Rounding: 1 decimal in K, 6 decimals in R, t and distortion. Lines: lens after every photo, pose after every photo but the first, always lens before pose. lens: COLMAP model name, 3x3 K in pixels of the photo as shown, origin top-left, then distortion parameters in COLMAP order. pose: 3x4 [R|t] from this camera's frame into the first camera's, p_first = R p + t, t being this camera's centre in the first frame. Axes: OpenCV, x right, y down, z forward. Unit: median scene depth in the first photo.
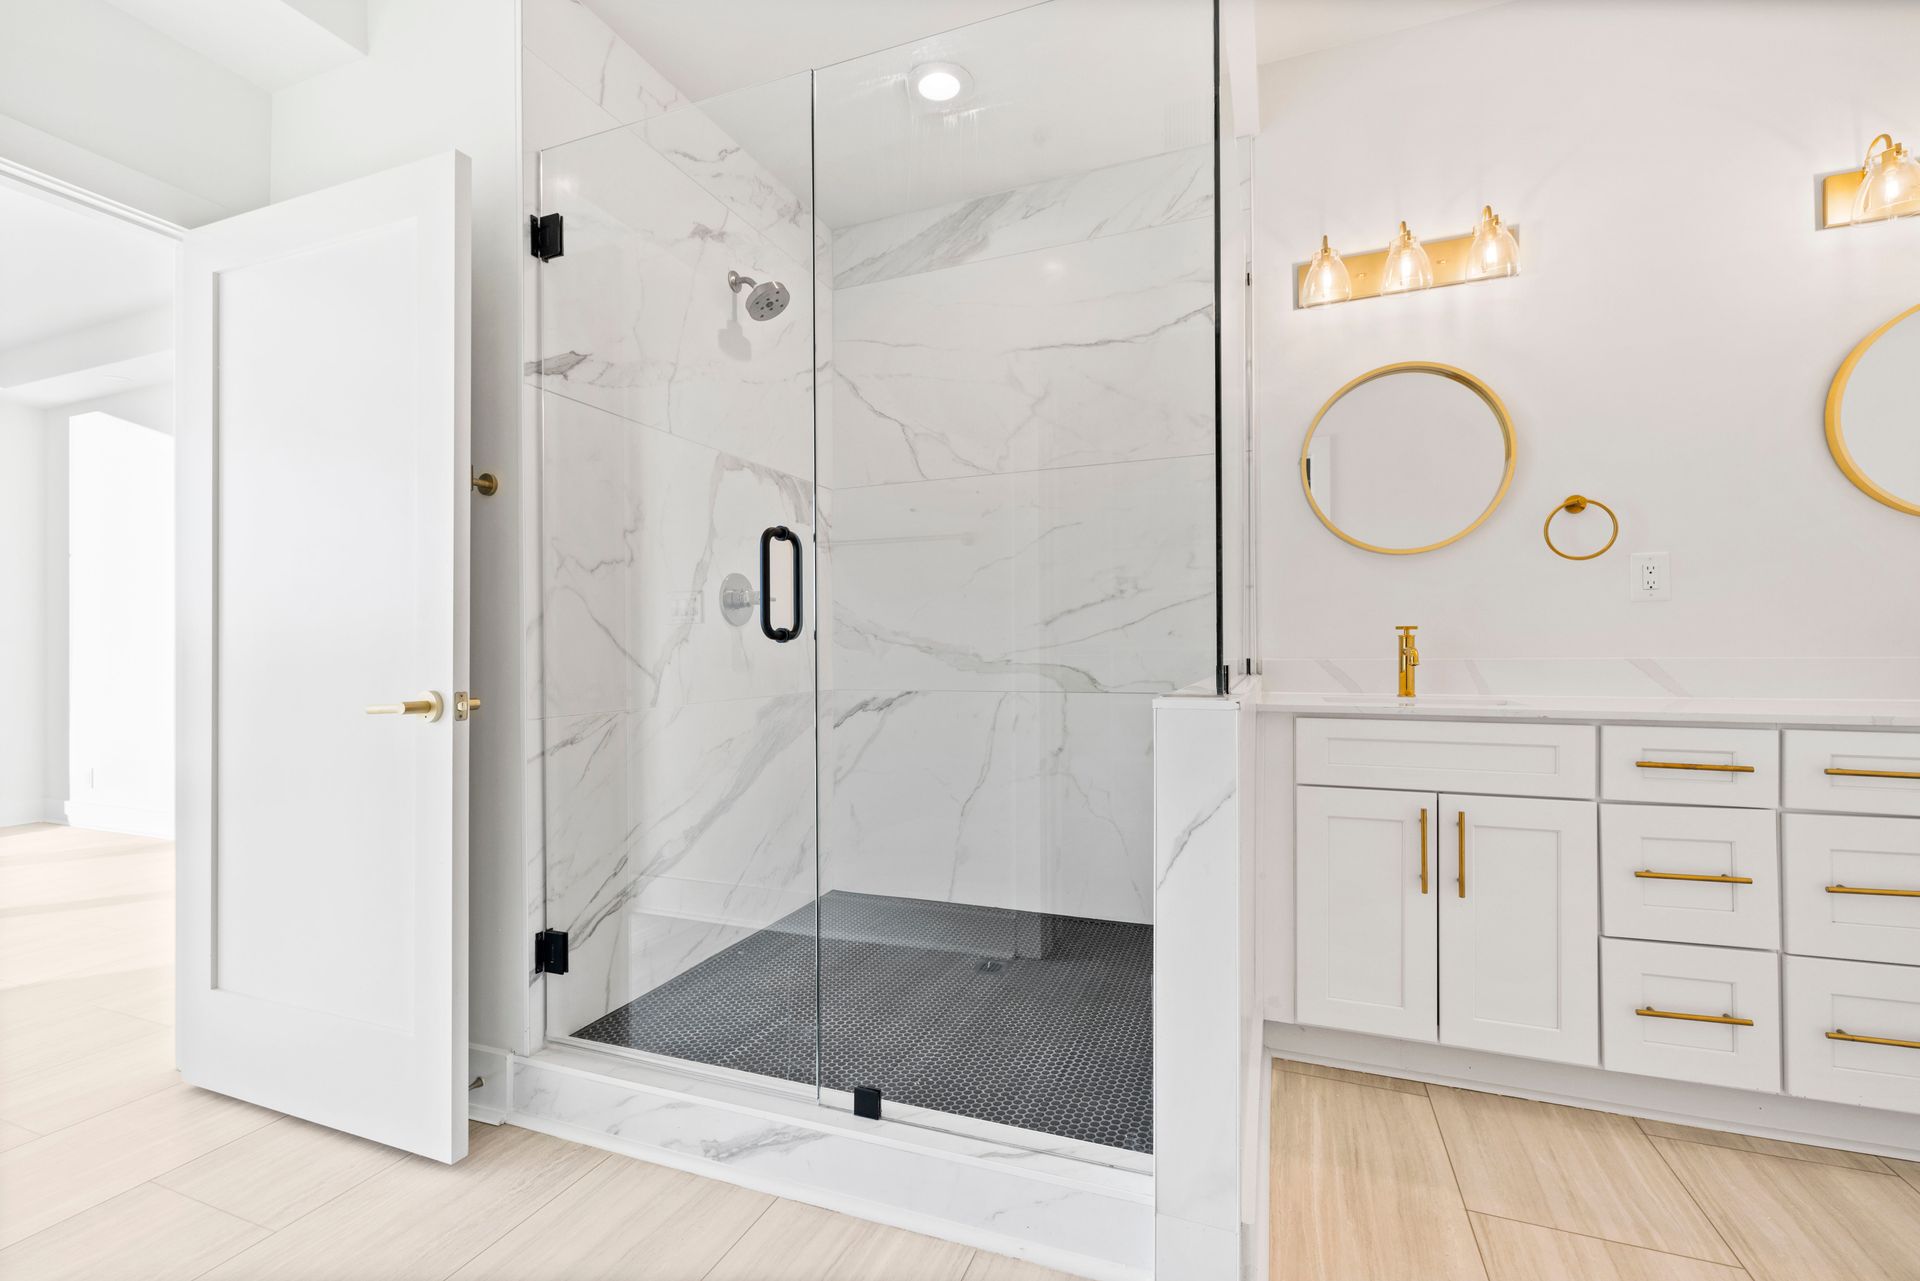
lens RADIAL K [[836.9, 0, 960.0], [0, 836.9, 640.5], [0, 0, 1]] dist [0.000090, 0.000172]
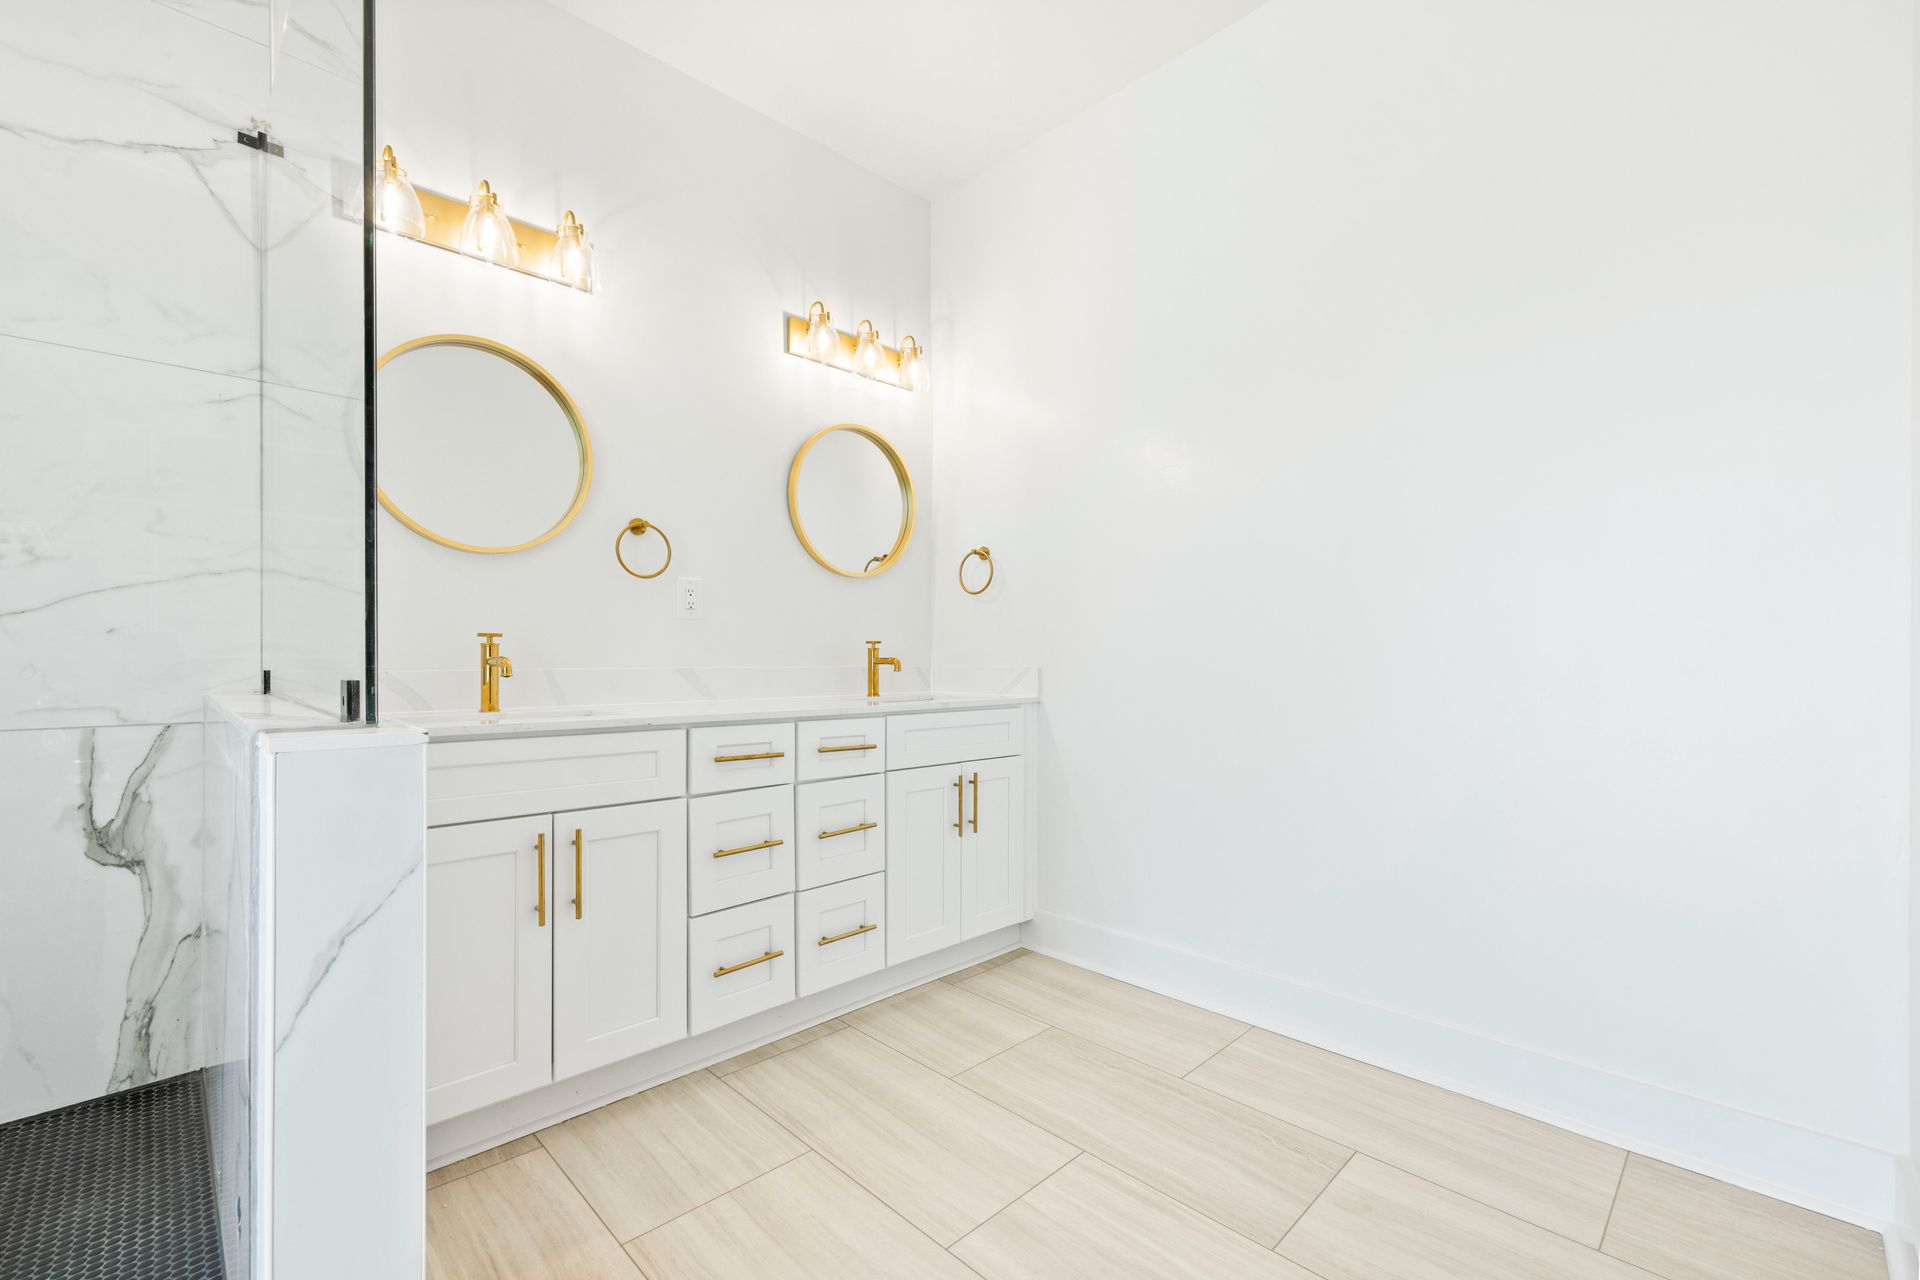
lens RADIAL K [[813.9, 0, 963.5], [0, 813.9, 660.2], [0, 0, 1]] dist [0.000837, 0.000168]
pose [[0.401645, 0.005682, 0.915778, -0.078789], [-0.014690, 0.999892, 0.000239, 0.005230], [-0.915677, -0.013549, 0.401685, 0.233992]]
